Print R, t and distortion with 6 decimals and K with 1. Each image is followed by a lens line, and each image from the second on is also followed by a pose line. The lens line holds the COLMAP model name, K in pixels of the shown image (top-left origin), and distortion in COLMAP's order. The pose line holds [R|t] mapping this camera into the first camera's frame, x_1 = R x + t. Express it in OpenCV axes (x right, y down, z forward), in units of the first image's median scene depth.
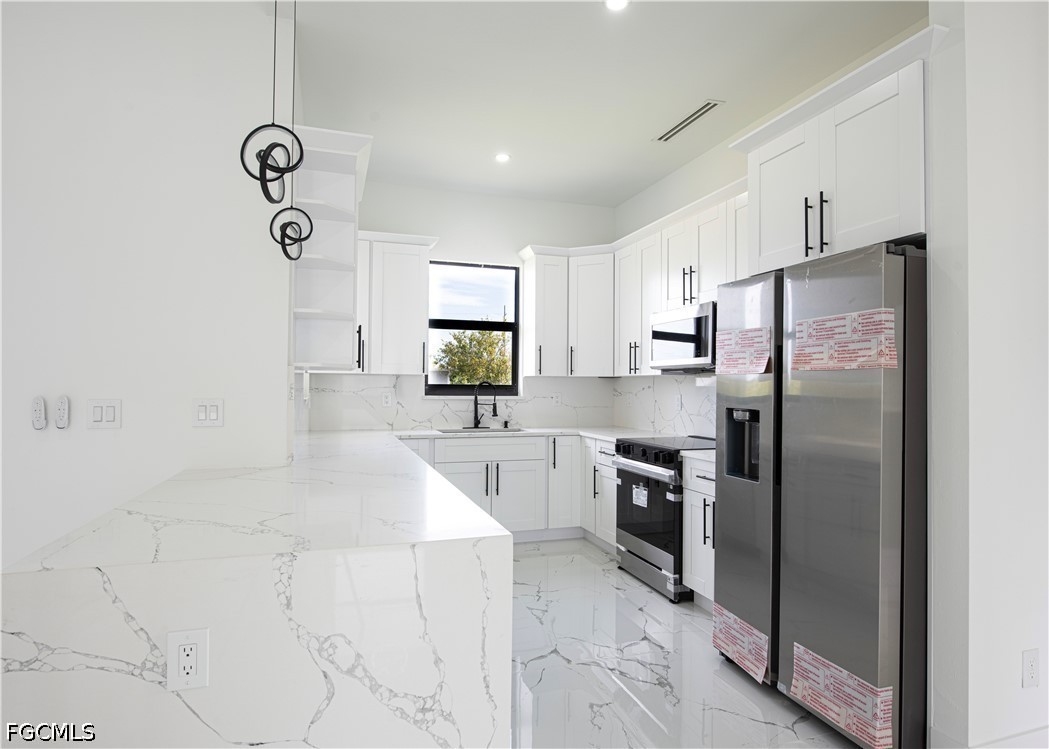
lens RADIAL K [[586.3, 0, 524.5], [0, 586.3, 374.5], [0, 0, 1]] dist [-0.005861, -0.001715]
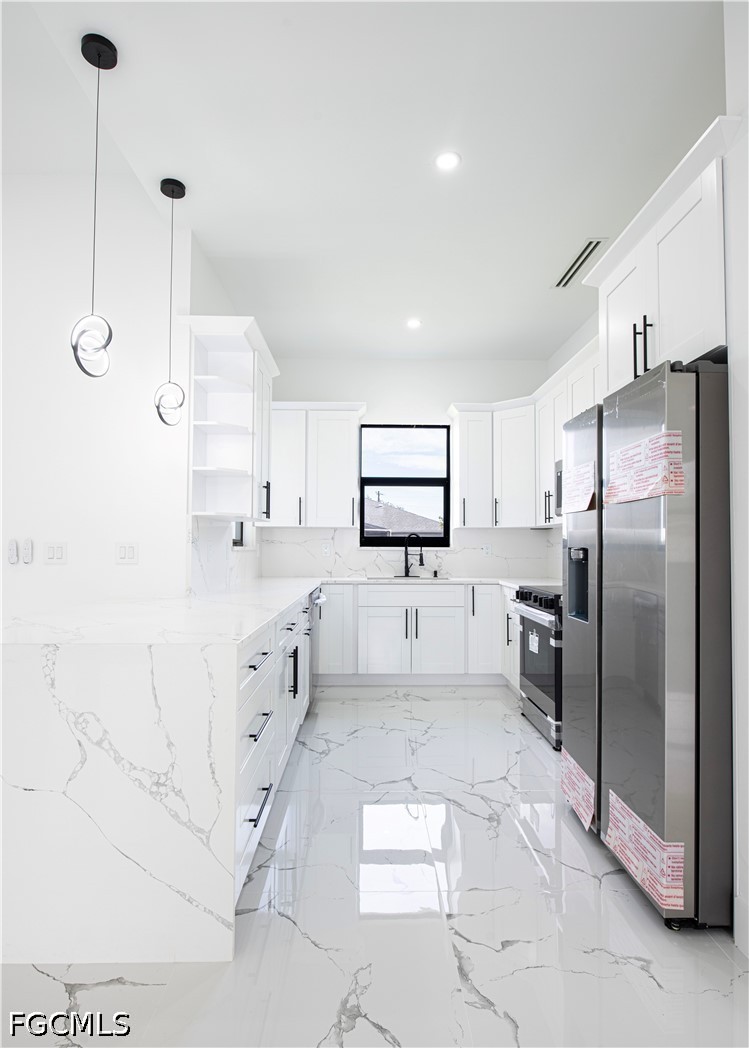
lens RADIAL K [[554.0, 0, 377.5], [0, 554.0, 530.6], [0, 0, 1]] dist [-0.008803, -0.000912]
pose [[0.956907, -0.012894, -0.290108, 0.303759], [0.009342, 0.999864, -0.013625, 0.037543], [0.290244, 0.010328, 0.956897, 0.021119]]
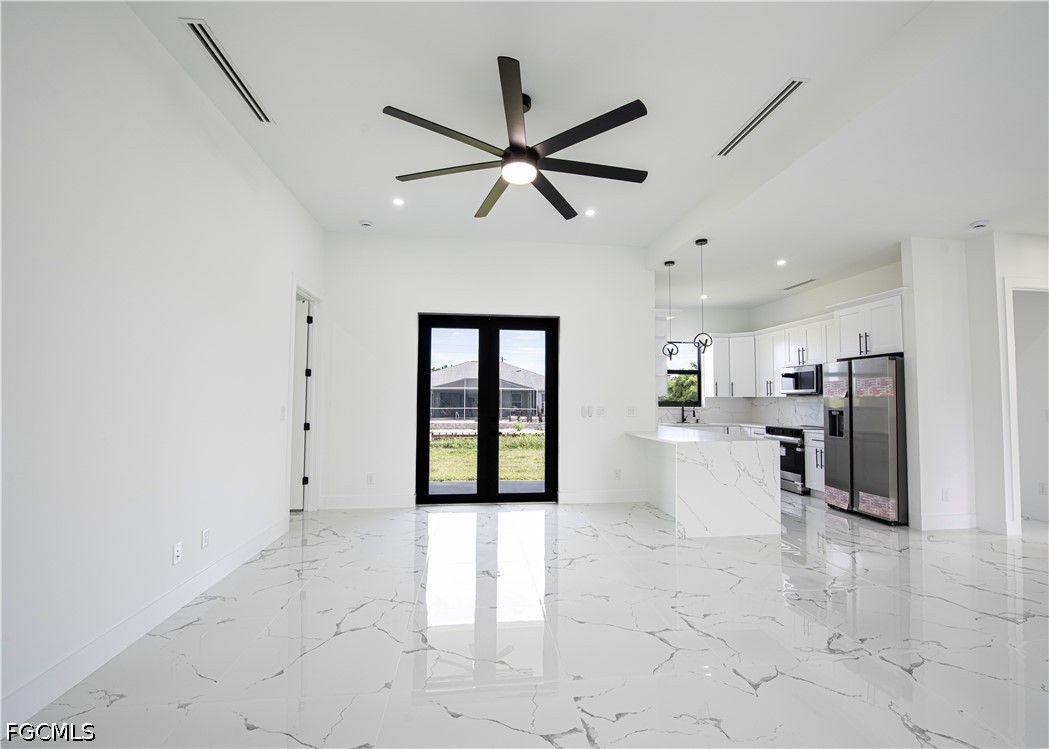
lens RADIAL K [[454.3, 0, 528.0], [0, 454.3, 377.4], [0, 0, 1]] dist [-0.016822, -0.000130]
pose [[0.982428, -0.010615, -0.186340, -0.594456], [0.004376, 0.999417, -0.033866, -0.027774], [0.186591, 0.032455, 0.981902, -1.229303]]
